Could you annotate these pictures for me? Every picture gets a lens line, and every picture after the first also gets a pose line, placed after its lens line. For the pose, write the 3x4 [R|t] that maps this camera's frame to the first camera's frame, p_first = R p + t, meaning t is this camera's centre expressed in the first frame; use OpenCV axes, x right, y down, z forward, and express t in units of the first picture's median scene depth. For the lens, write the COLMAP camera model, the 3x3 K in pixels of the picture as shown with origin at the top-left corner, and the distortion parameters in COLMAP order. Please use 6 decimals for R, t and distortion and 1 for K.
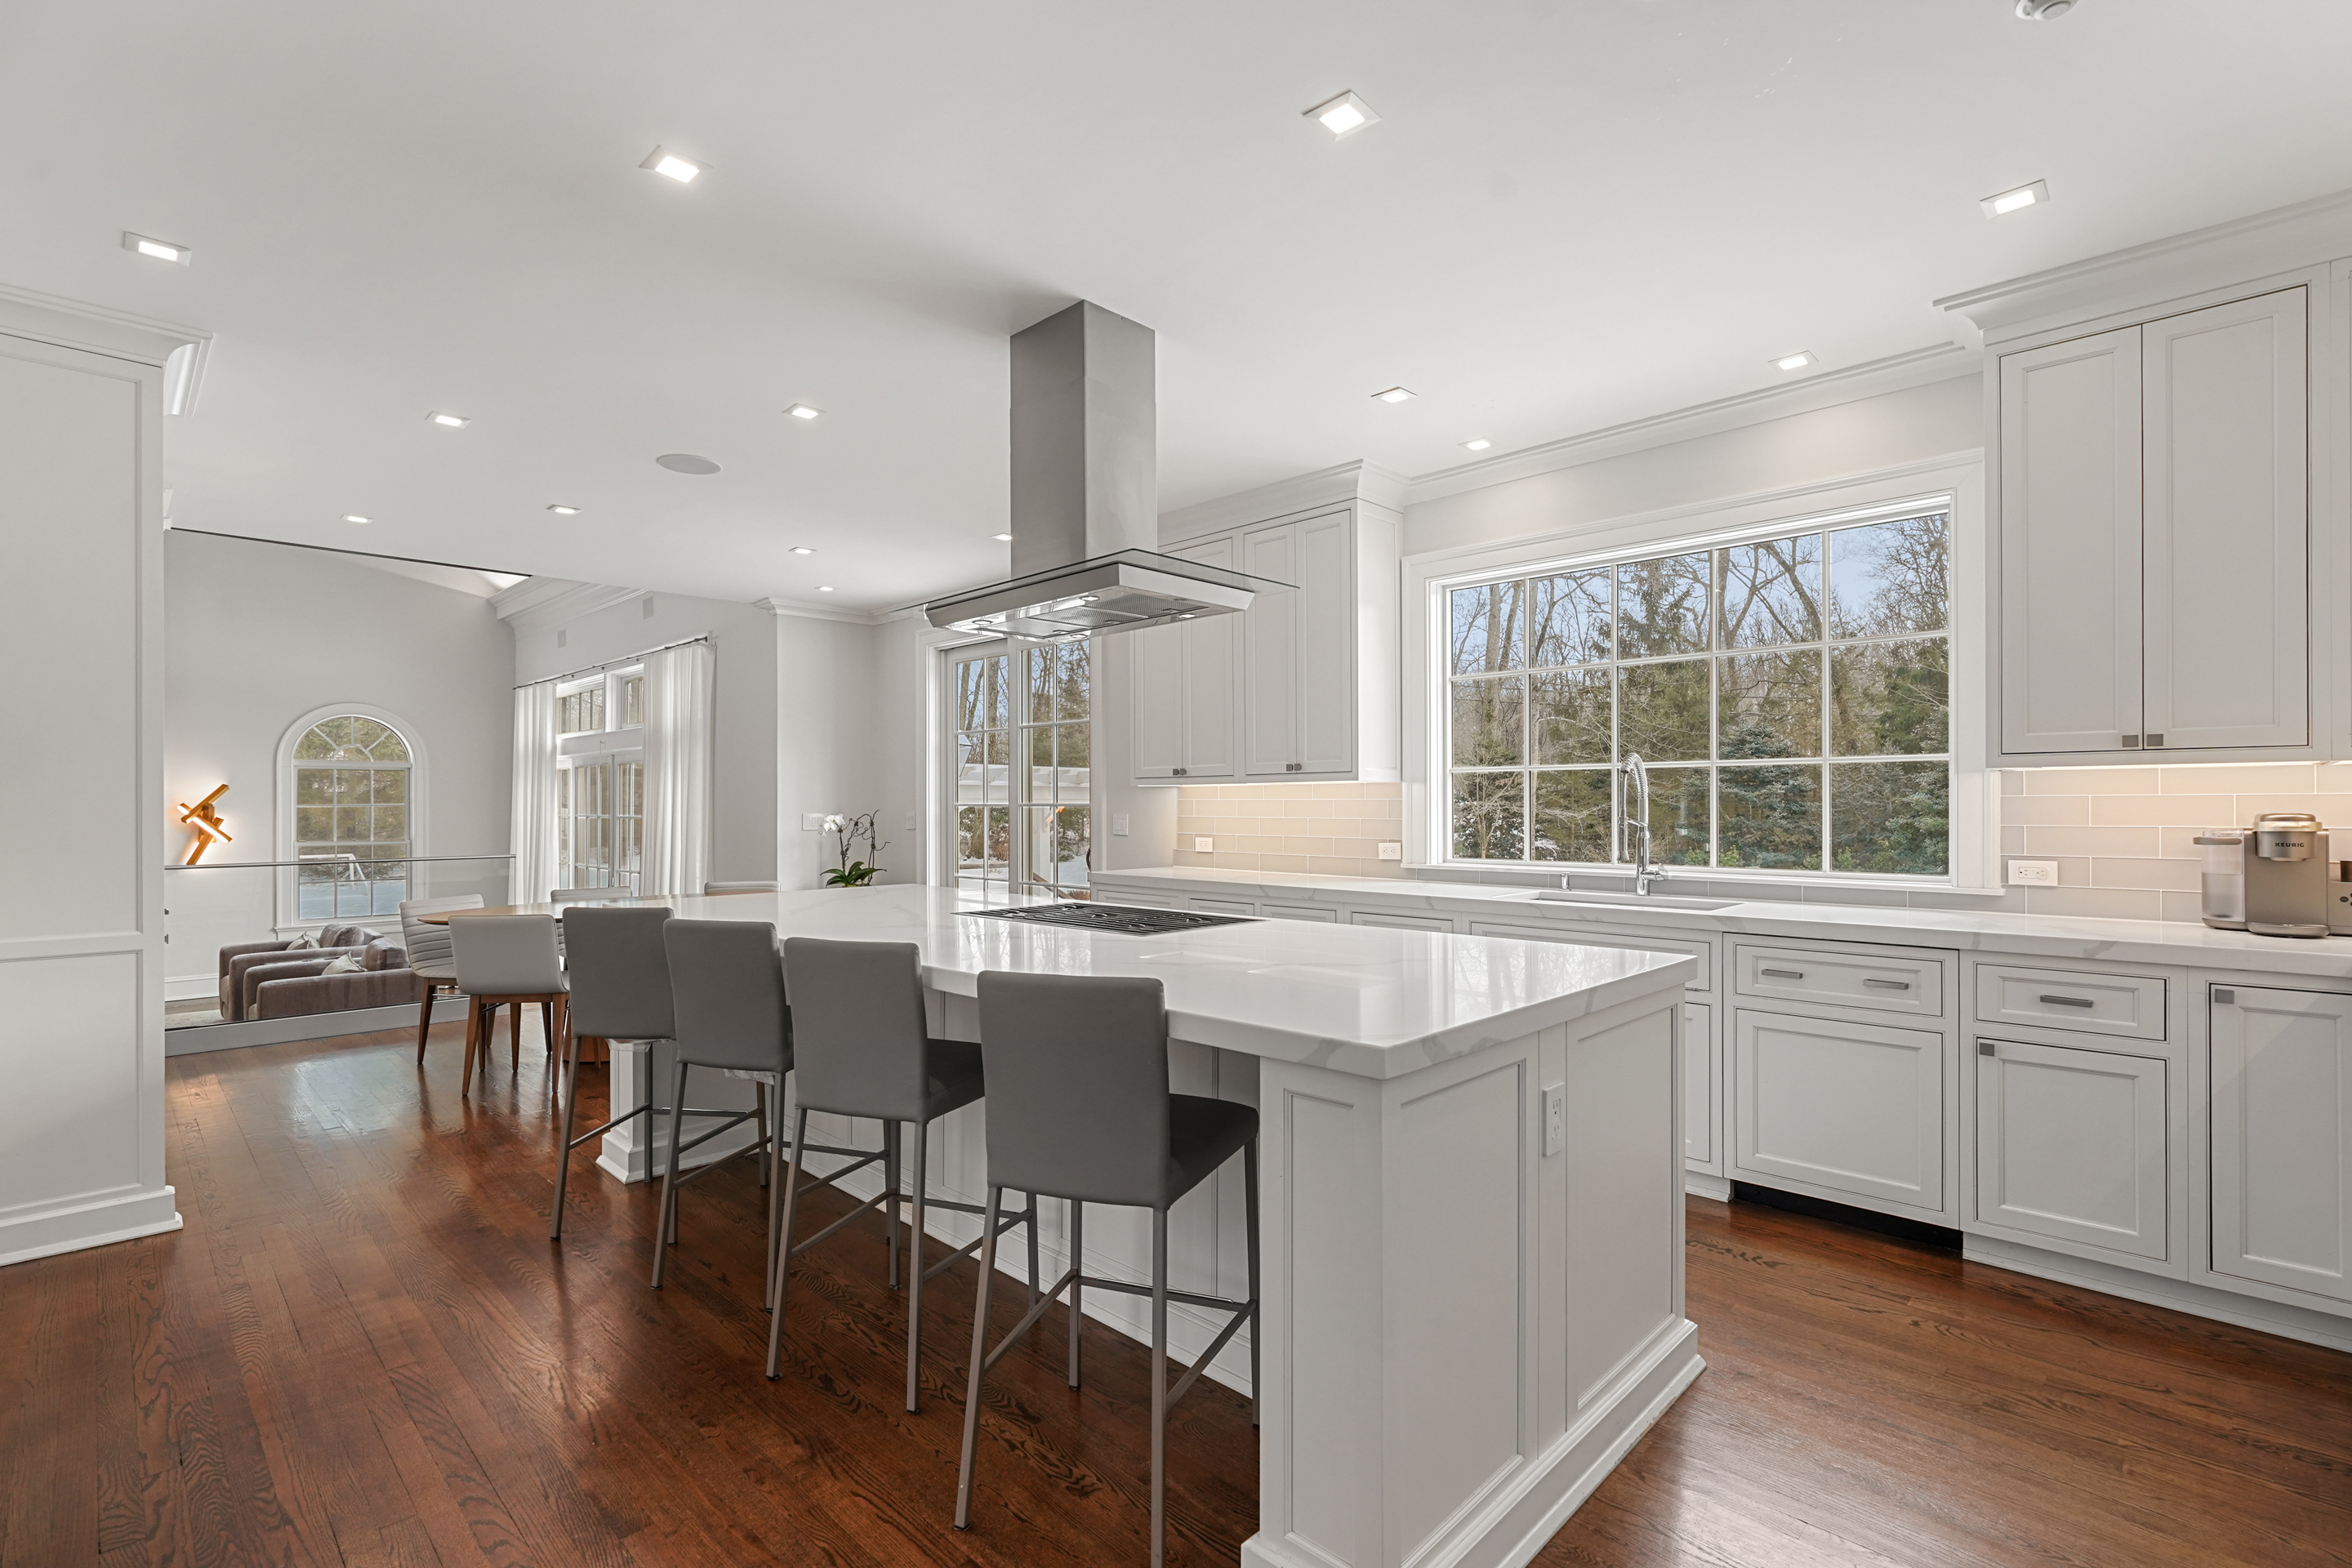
lens RADIAL K [[1061.7, 0, 1167.1], [0, 1061.7, 817.7], [0, 0, 1]] dist [0.000758, 0.000045]
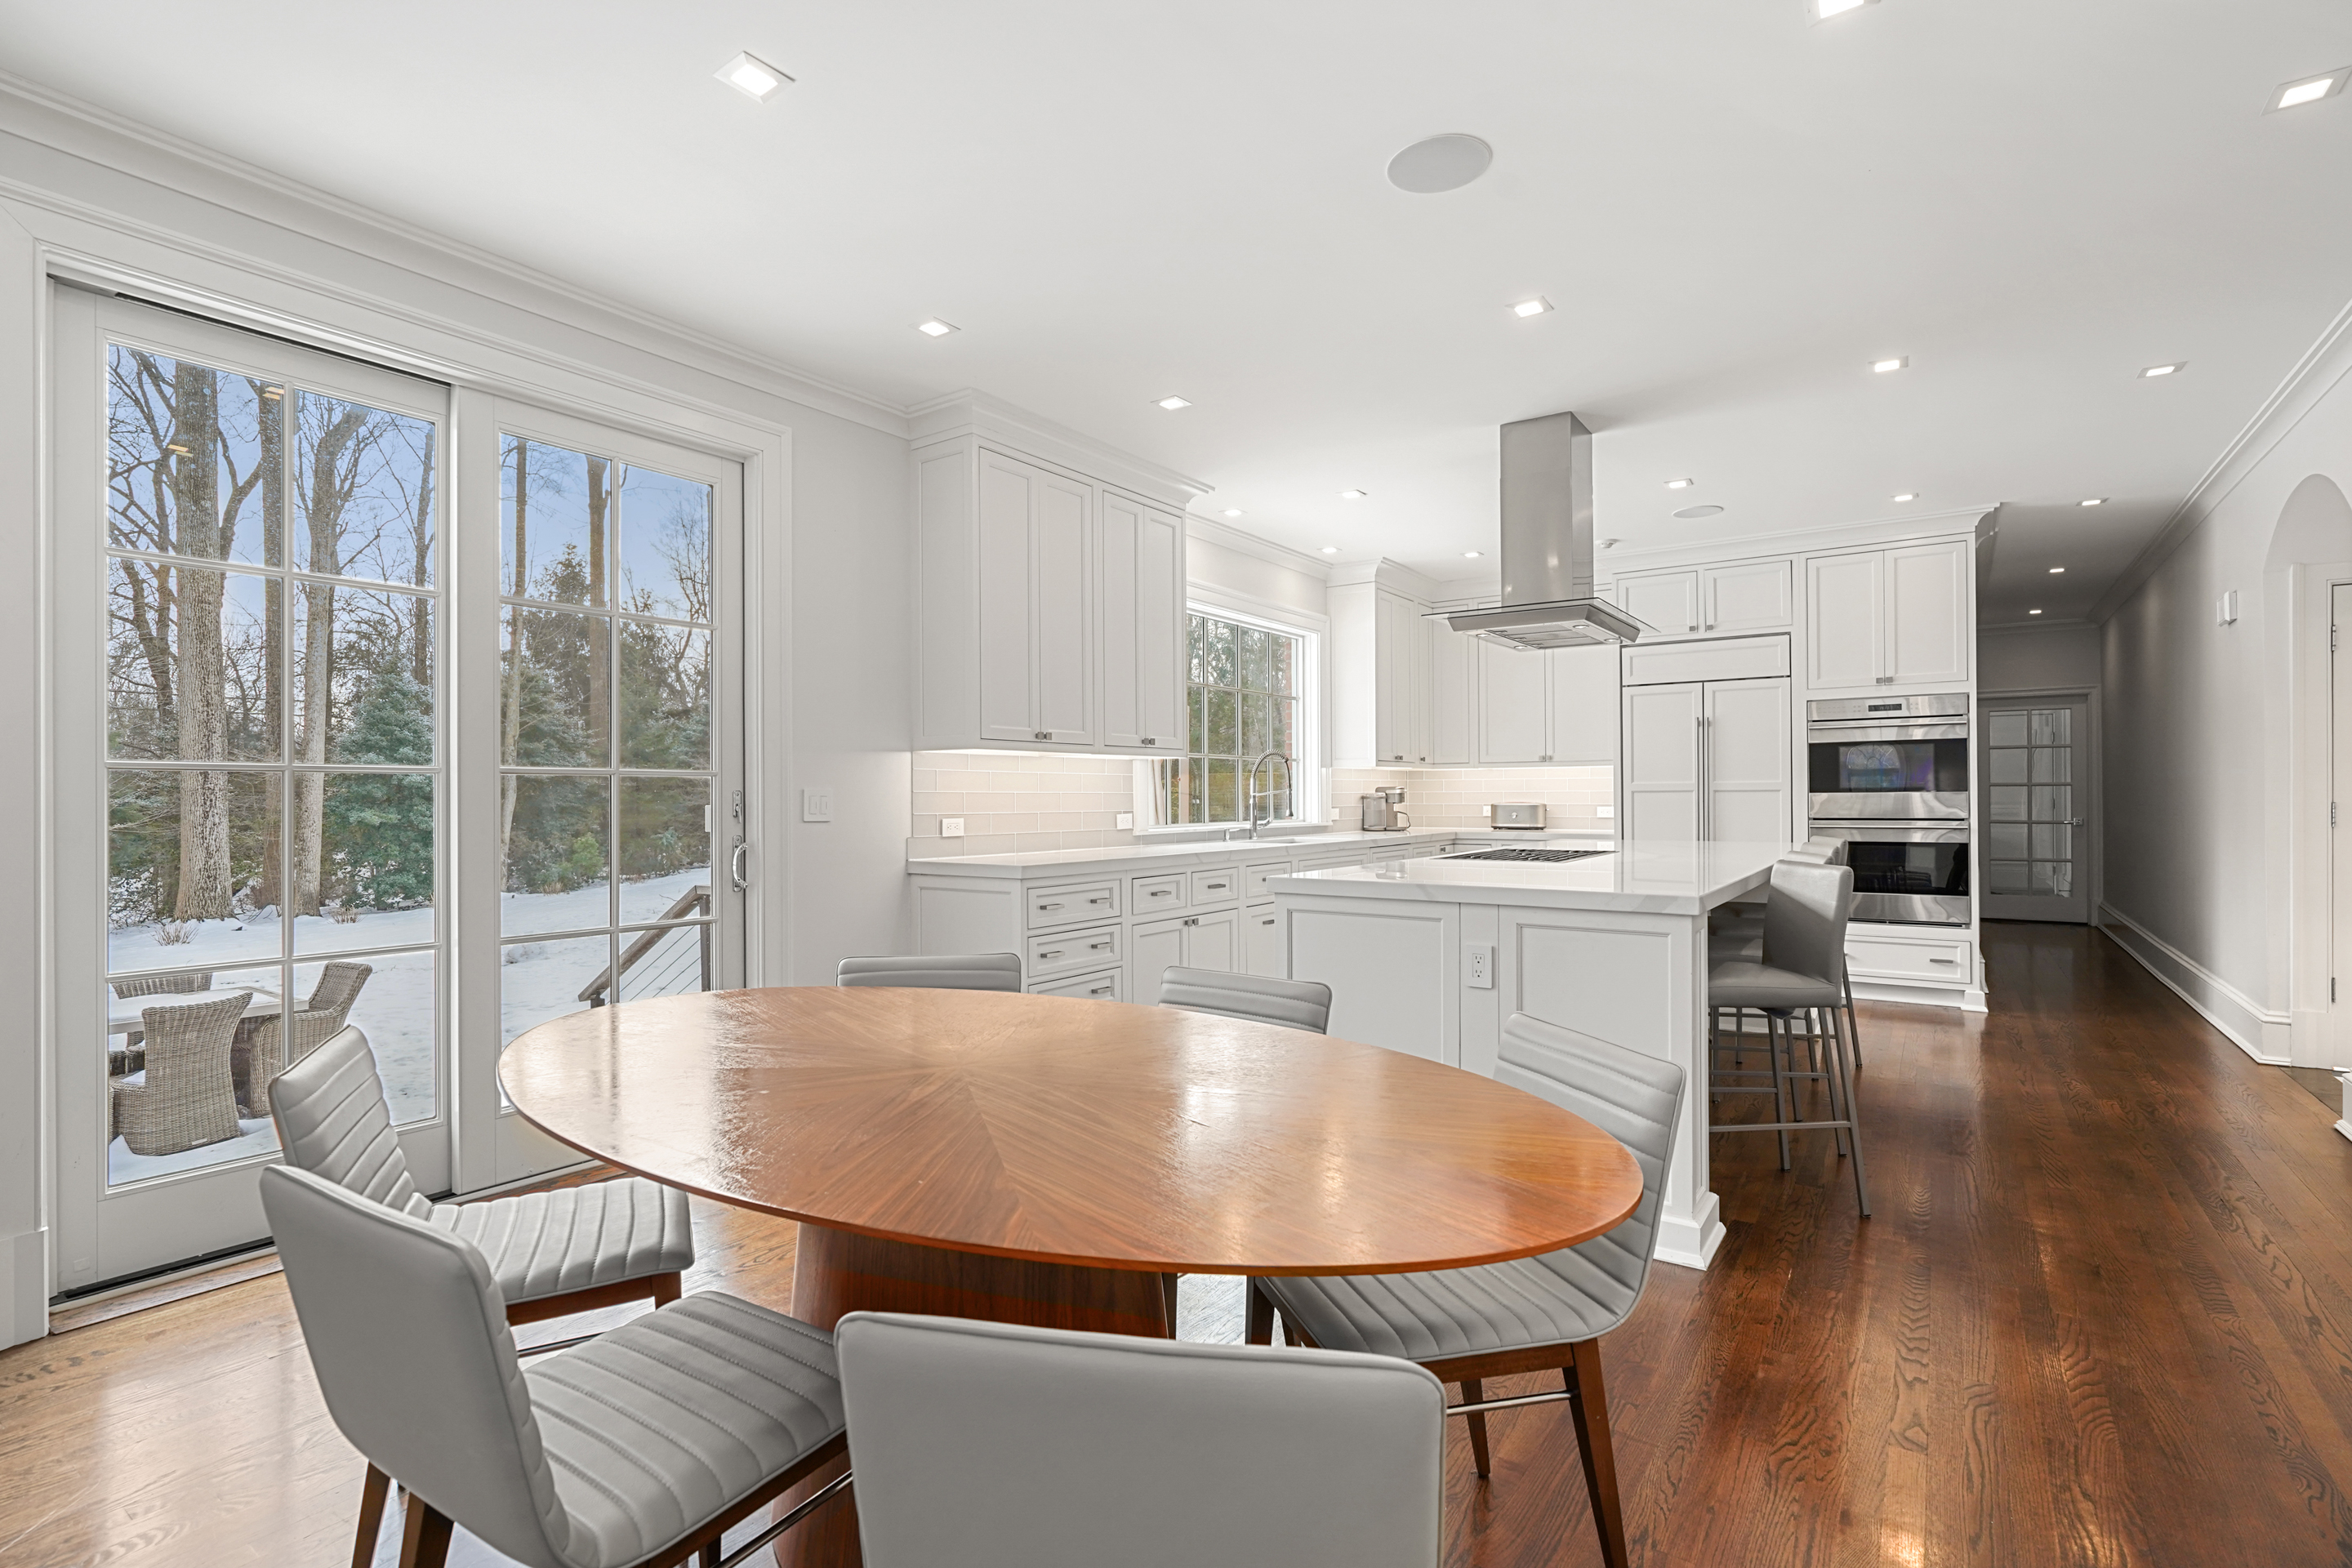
lens RADIAL K [[1094.3, 0, 1155.6], [0, 1094.3, 777.5], [0, 0, 1]] dist [-0.000324, -0.000055]
pose [[-0.146035, 0.003122, 0.989275, -0.937466], [-0.001498, 0.999993, -0.003376, -0.010611], [-0.989278, -0.001975, -0.146029, 1.143240]]
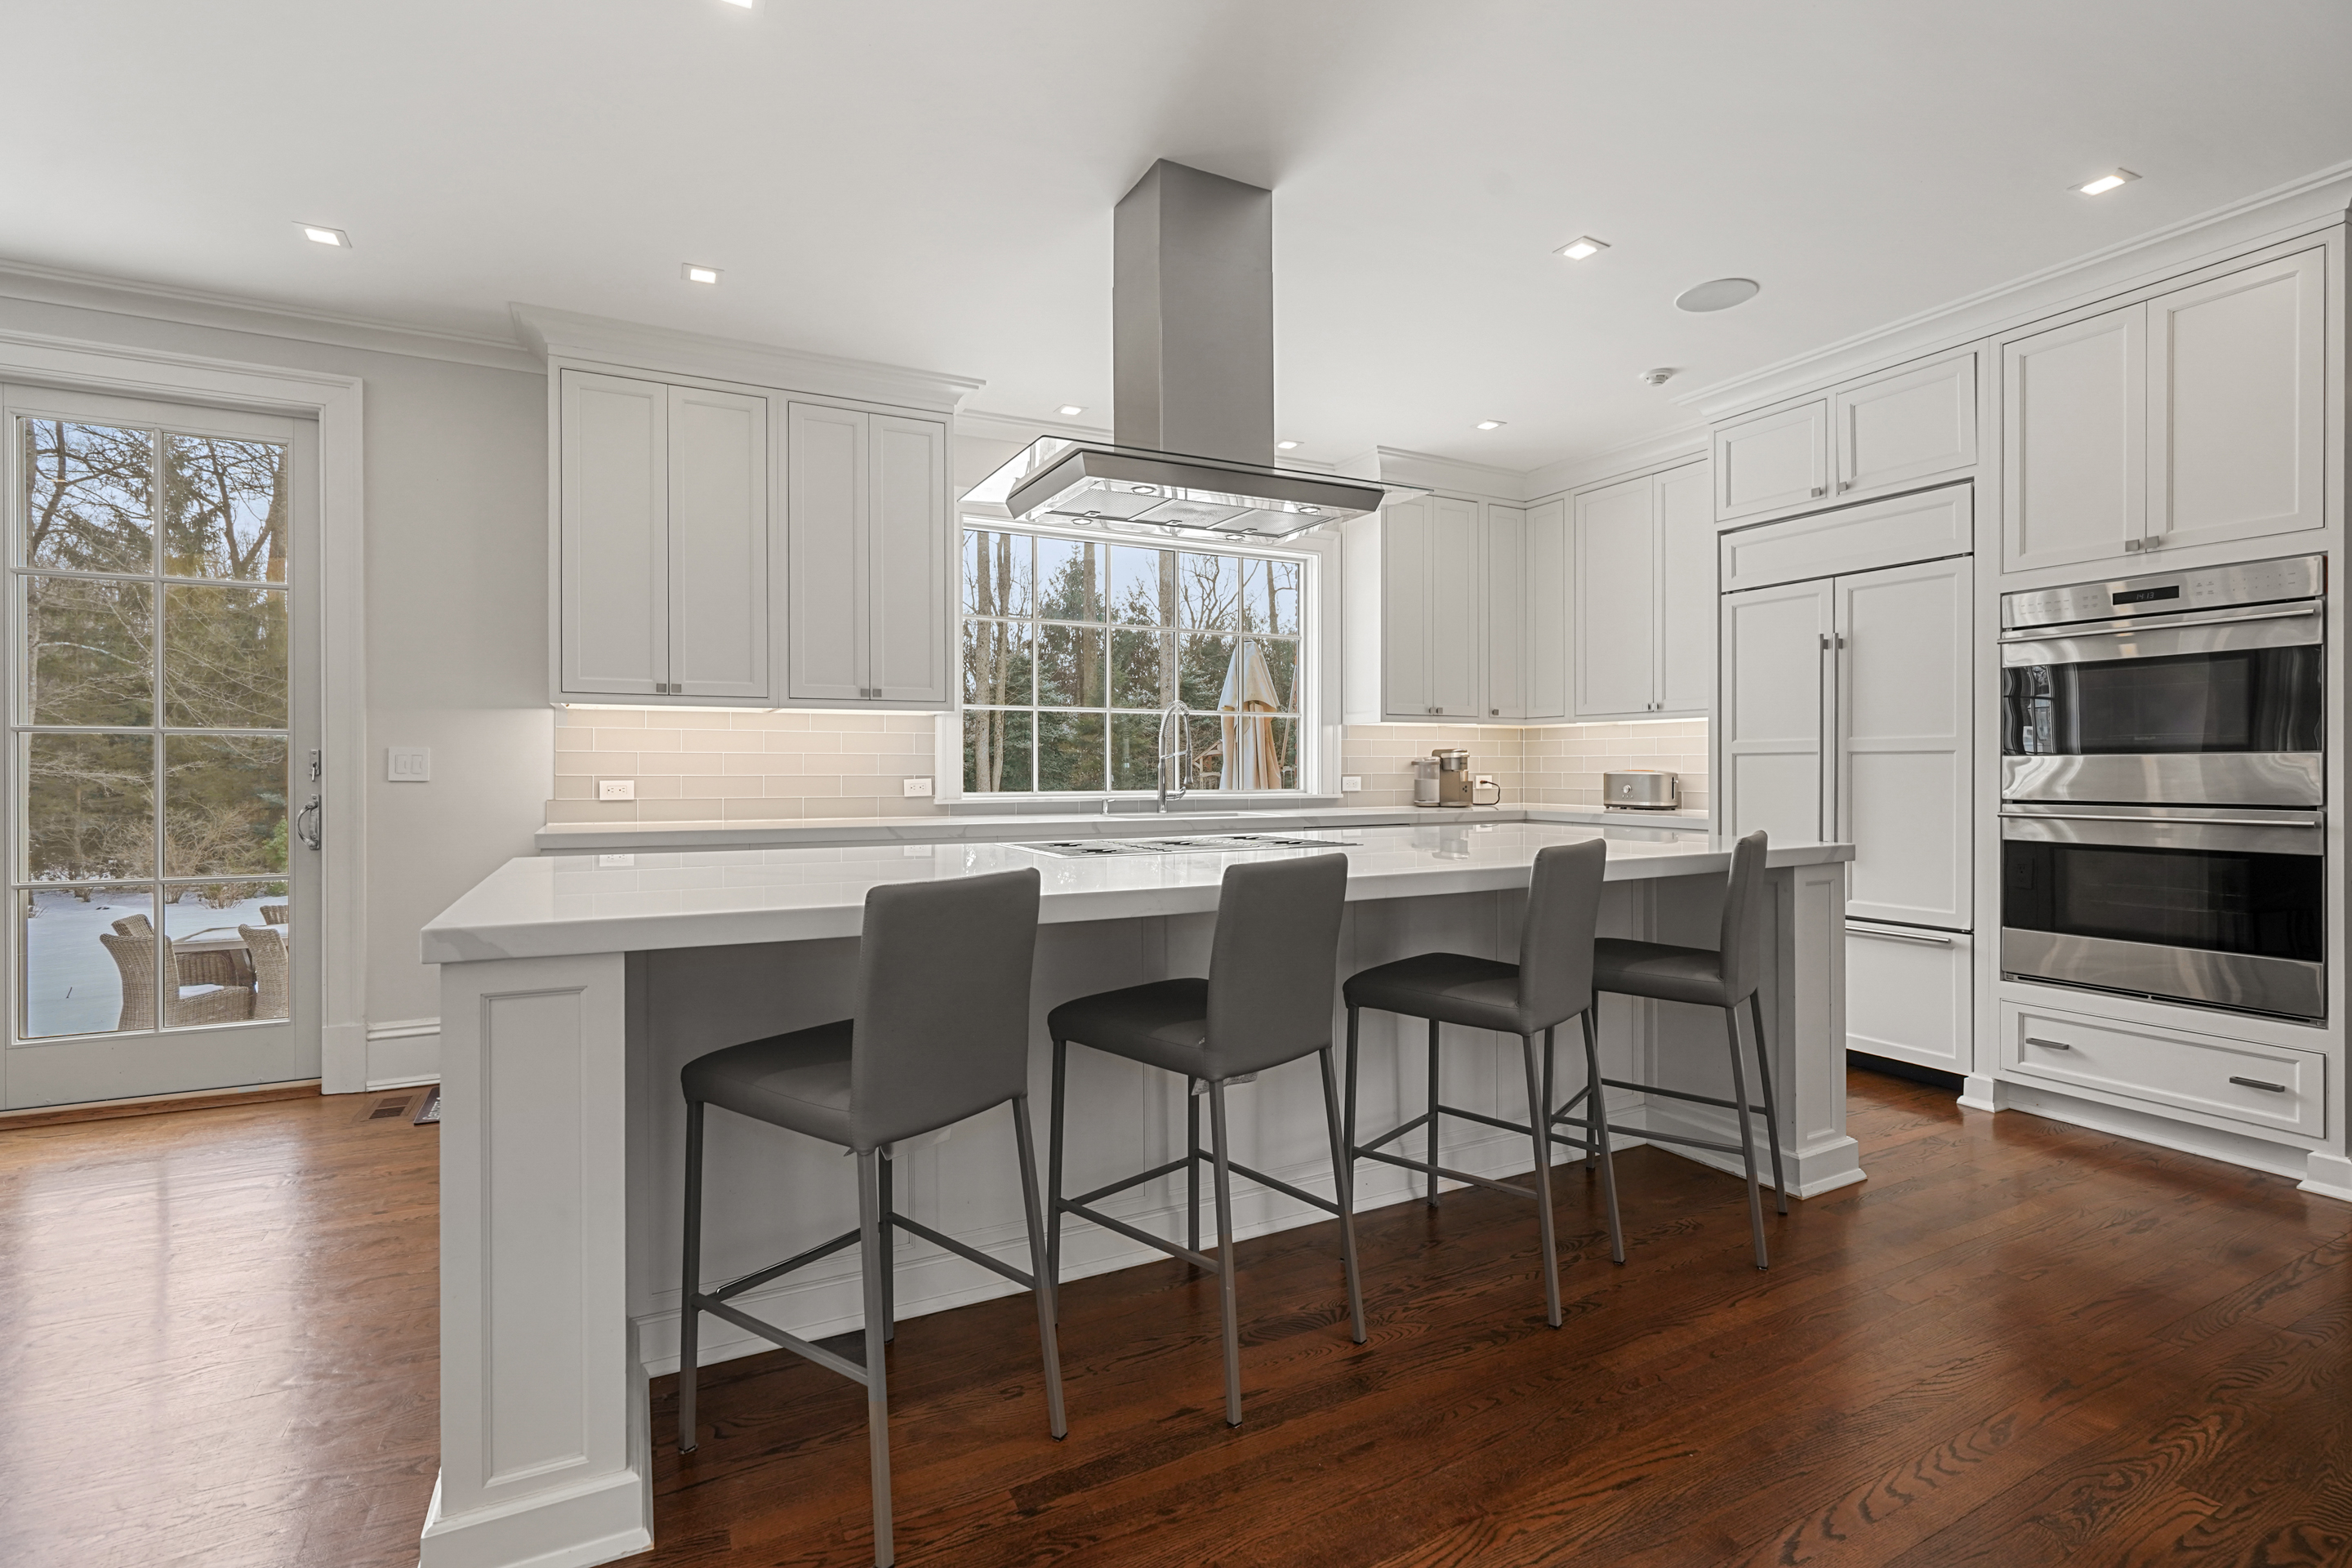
lens RADIAL K [[1067.2, 0, 1166.7], [0, 1067.2, 757.5], [0, 0, 1]] dist [0.000794, 0.000092]
pose [[0.320916, -0.005628, 0.947091, -0.629230], [0.000408, 0.999983, 0.005804, -0.001001], [-0.947108, -0.001476, 0.320913, 0.486413]]
